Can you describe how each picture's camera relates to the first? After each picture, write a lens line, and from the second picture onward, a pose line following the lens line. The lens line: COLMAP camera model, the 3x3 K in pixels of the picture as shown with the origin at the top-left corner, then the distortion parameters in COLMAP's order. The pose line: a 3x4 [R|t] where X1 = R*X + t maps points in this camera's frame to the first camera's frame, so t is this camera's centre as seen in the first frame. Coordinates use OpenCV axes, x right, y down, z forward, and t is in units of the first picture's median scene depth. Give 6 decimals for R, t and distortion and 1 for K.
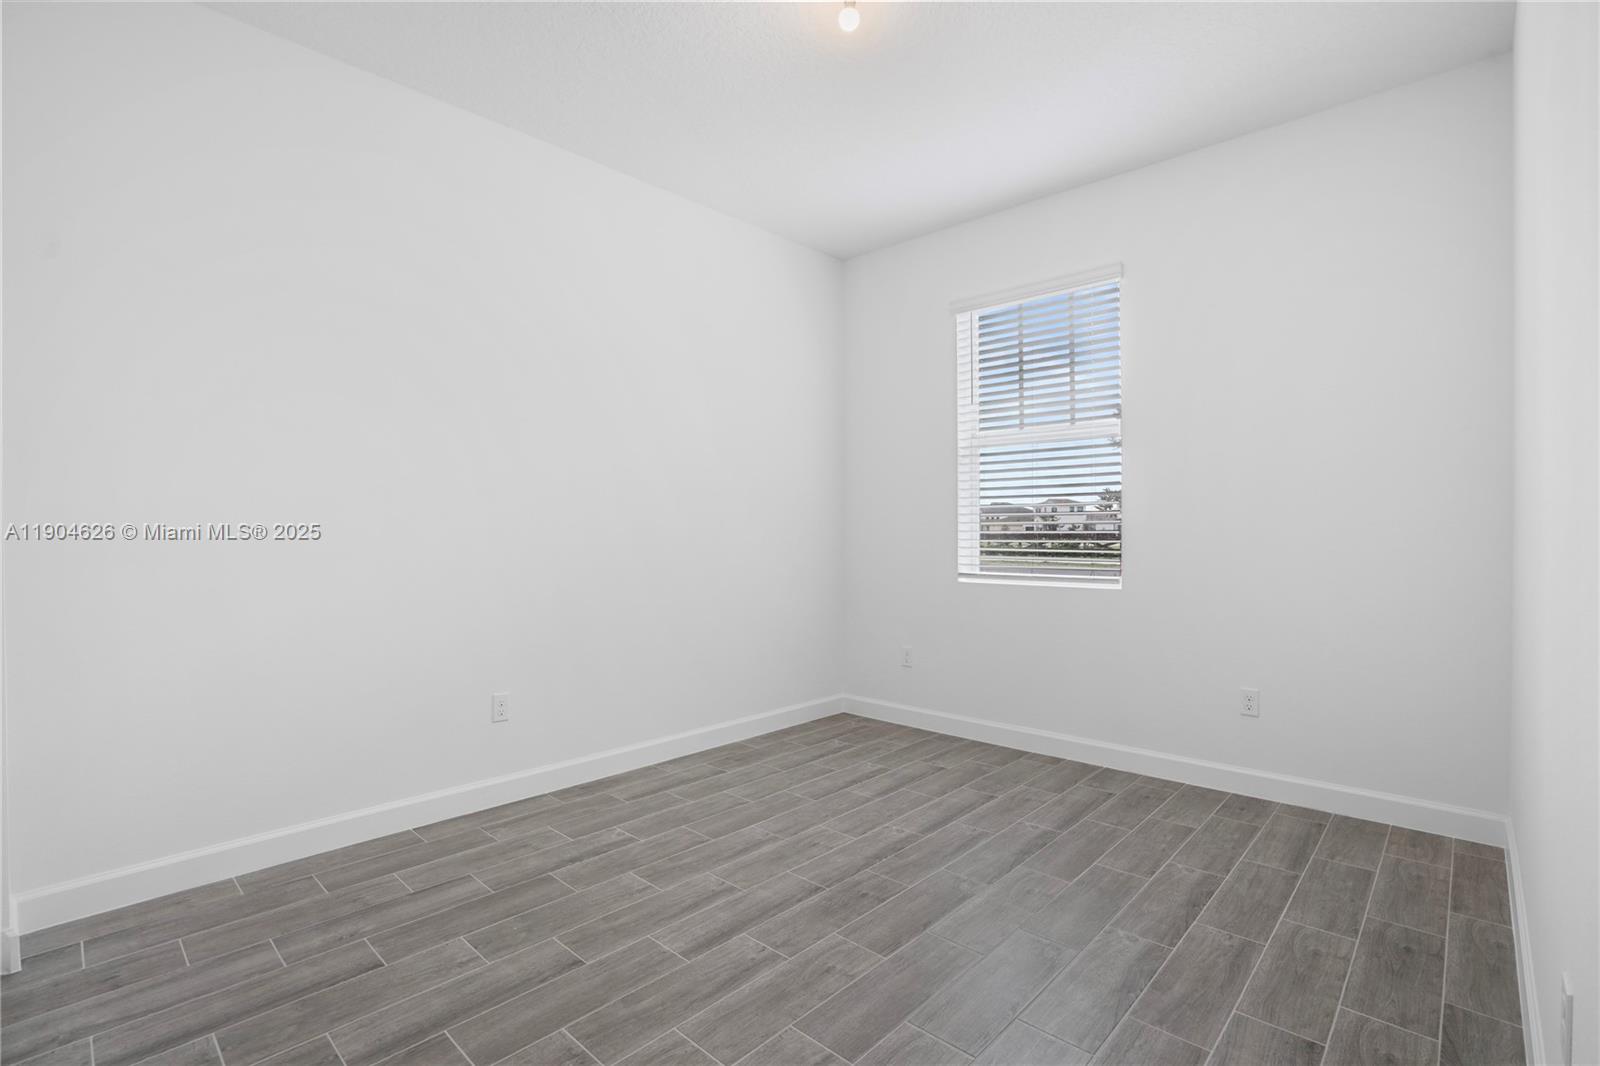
lens RADIAL K [[738.5, 0, 801.7], [0, 738.5, 530.8], [0, 0, 1]] dist [-0.017349, 0.001960]
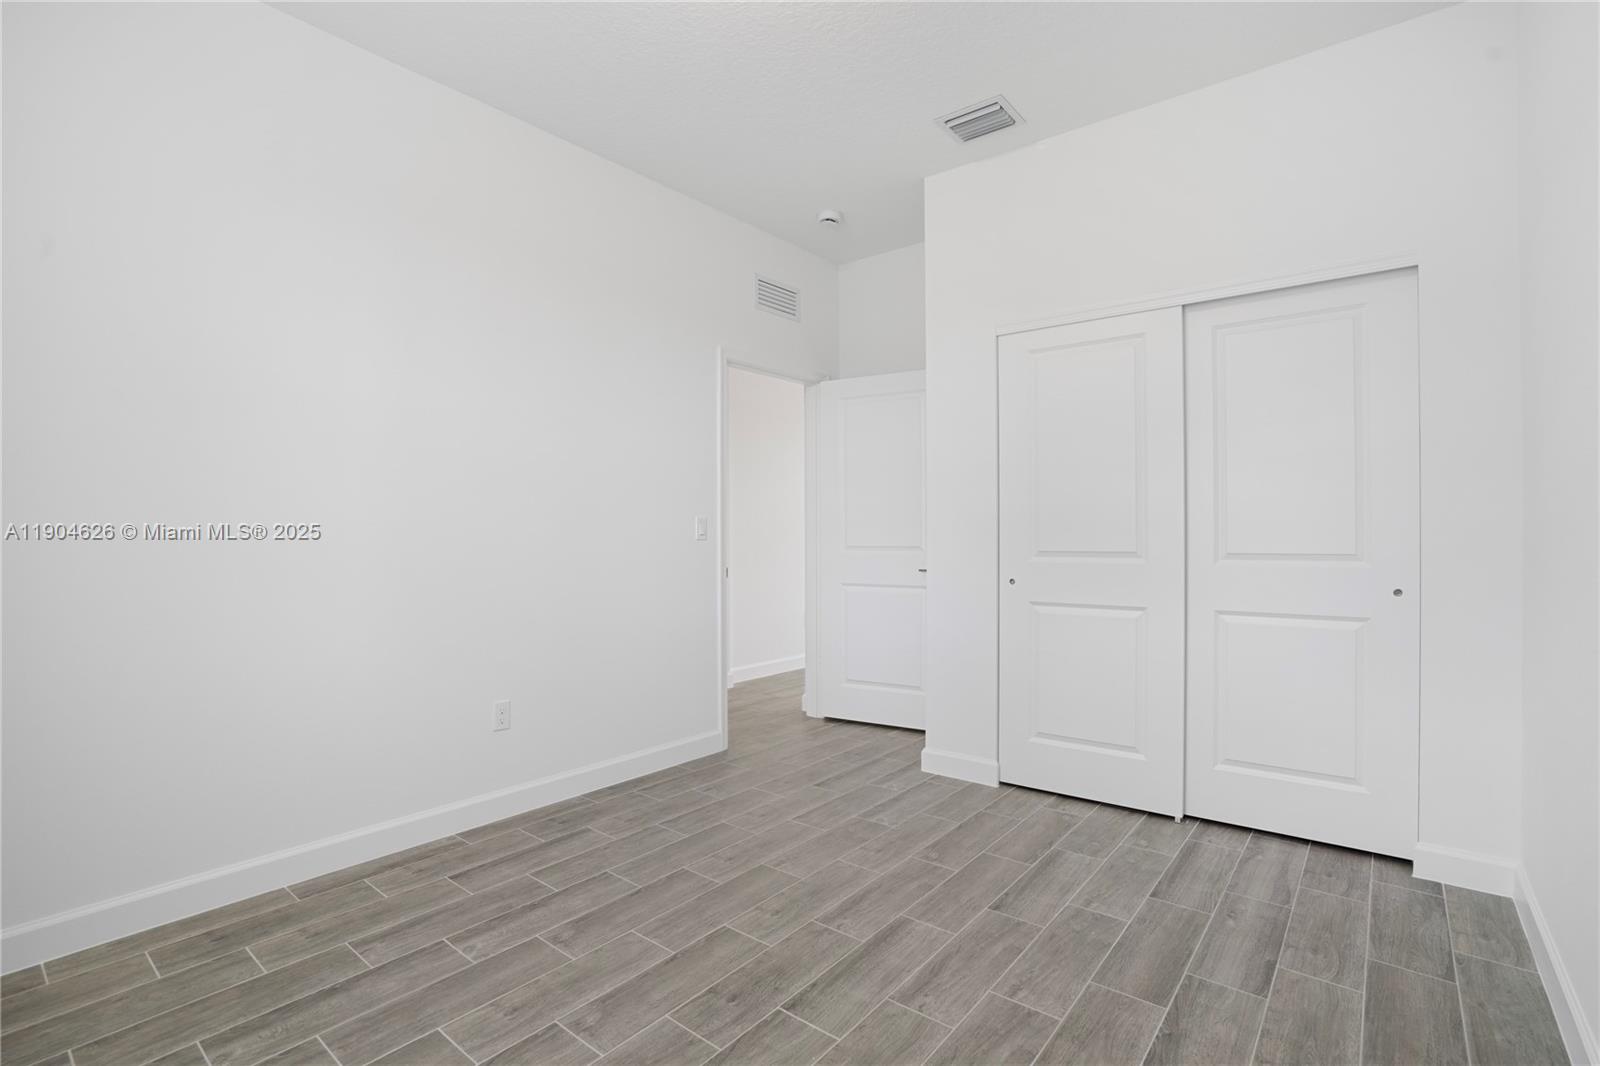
lens RADIAL K [[738.5, 0, 799.3], [0, 738.5, 533.5], [0, 0, 1]] dist [-0.017349, 0.001960]
pose [[-0.997261, 0.004042, -0.073846, 0.077004], [0.003744, 0.999984, 0.004167, -0.003931], [0.073861, 0.003879, -0.997261, 1.963862]]
